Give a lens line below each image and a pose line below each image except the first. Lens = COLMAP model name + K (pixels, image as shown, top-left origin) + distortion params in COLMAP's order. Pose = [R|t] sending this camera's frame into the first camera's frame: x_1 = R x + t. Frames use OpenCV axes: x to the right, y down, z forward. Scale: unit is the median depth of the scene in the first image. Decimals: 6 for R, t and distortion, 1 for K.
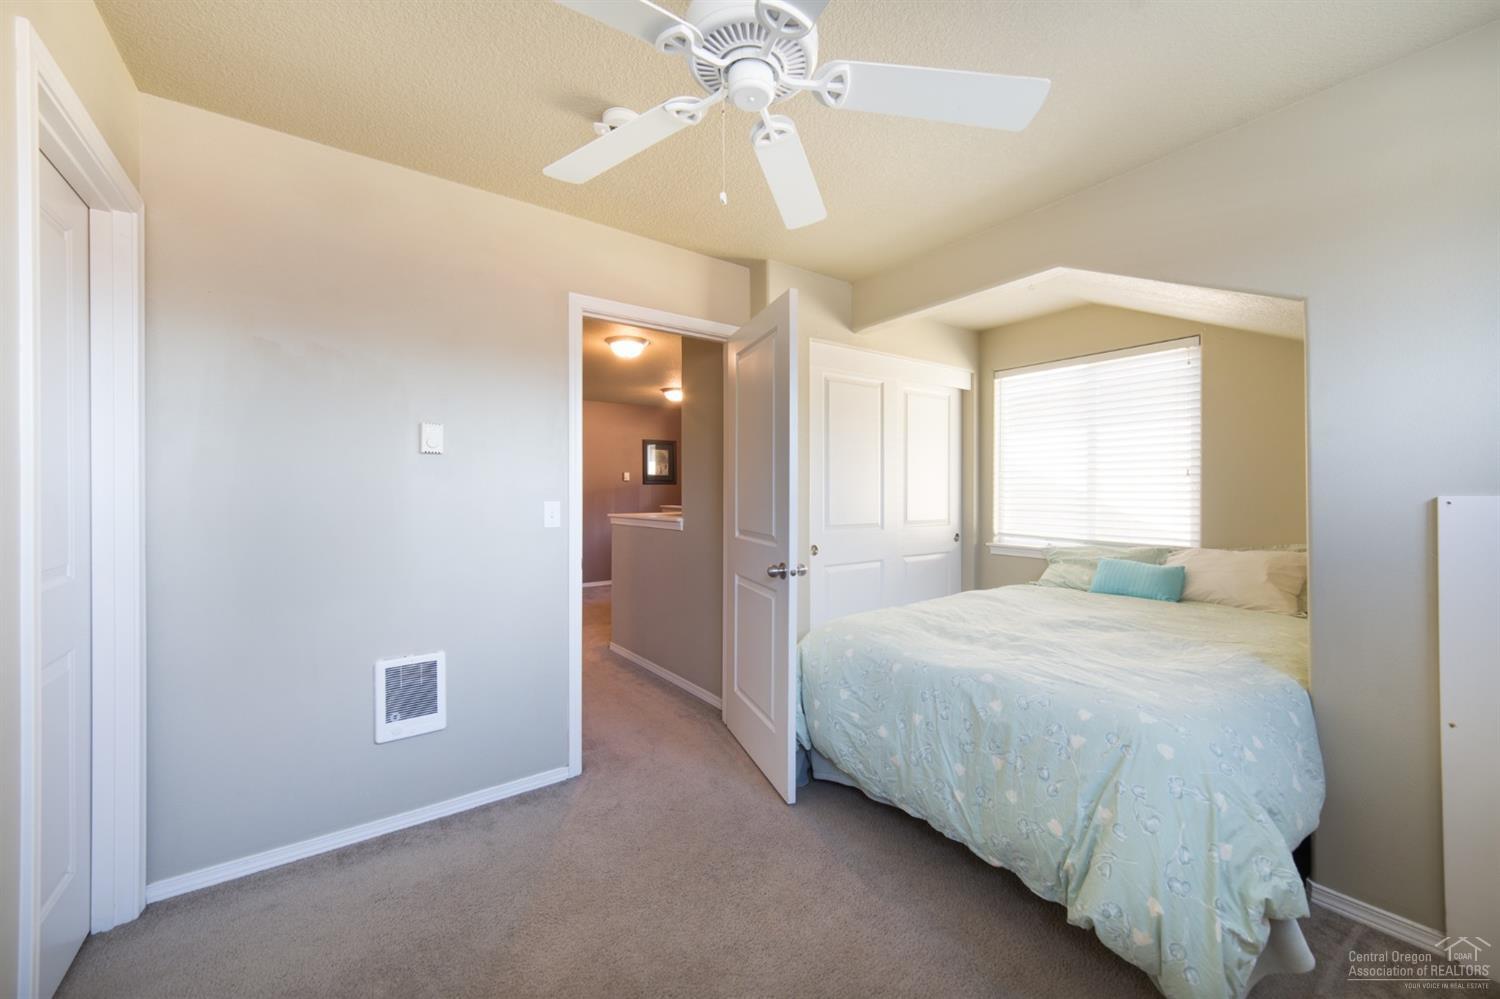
lens RADIAL K [[582.2, 0, 754.2], [0, 582.2, 495.9], [0, 0, 1]] dist [-0.000342, 0.000031]
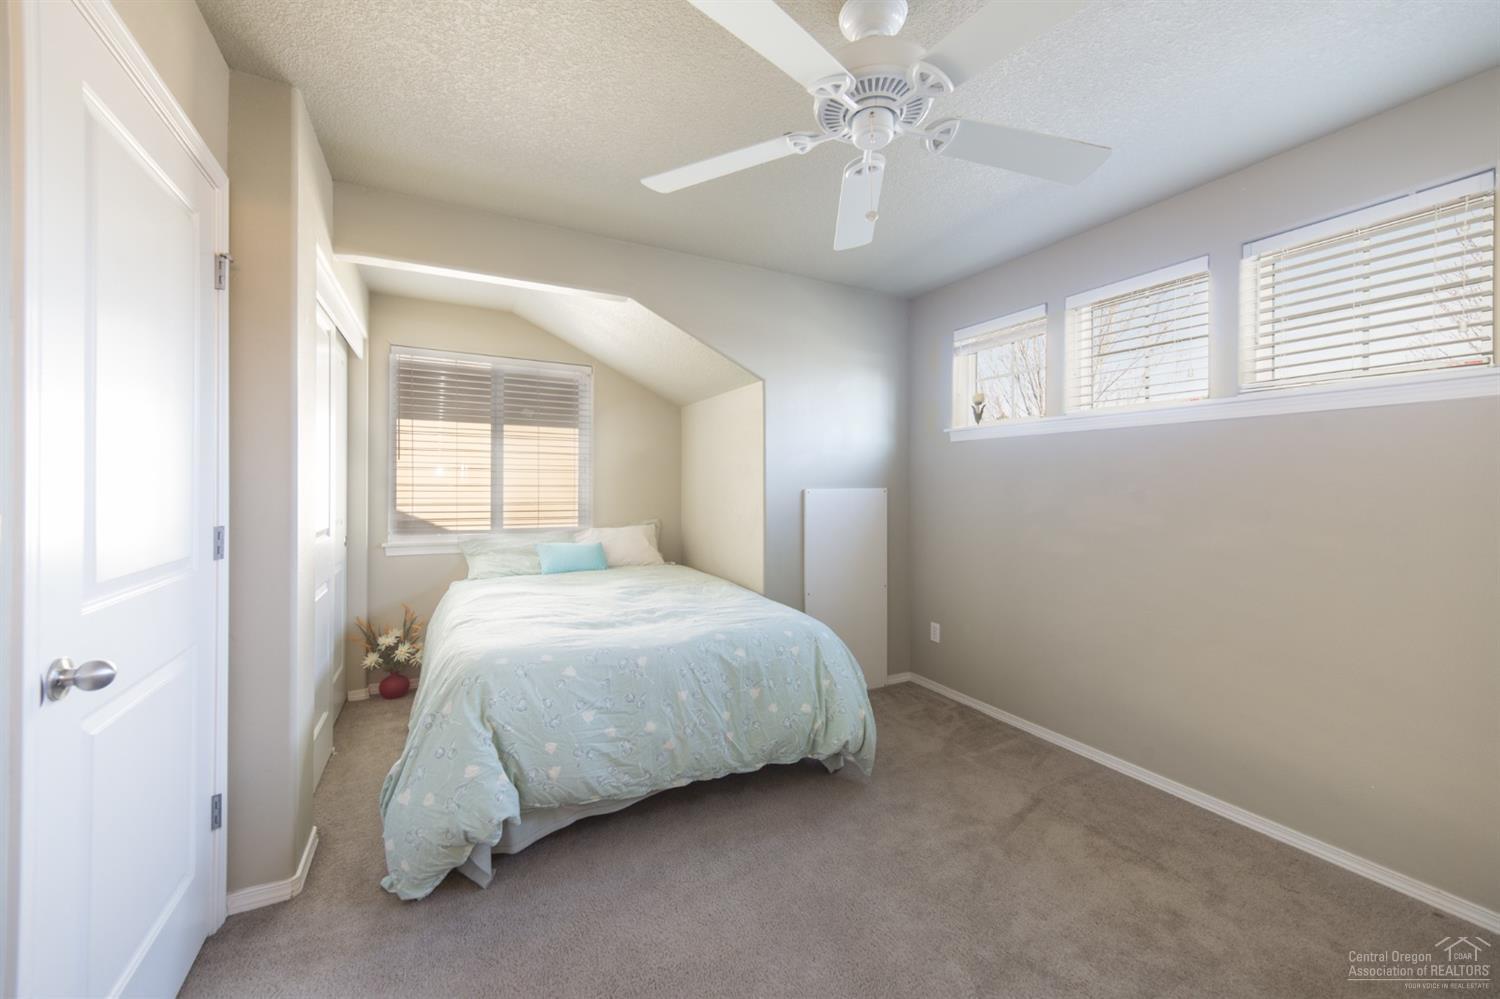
lens RADIAL K [[582.2, 0, 754.5], [0, 582.2, 488.5], [0, 0, 1]] dist [-0.000342, 0.000031]
pose [[0.134230, -0.004631, 0.990939, -0.822108], [0.001060, 0.999989, 0.004530, -0.009731], [-0.990950, 0.000443, 0.134233, 0.759580]]
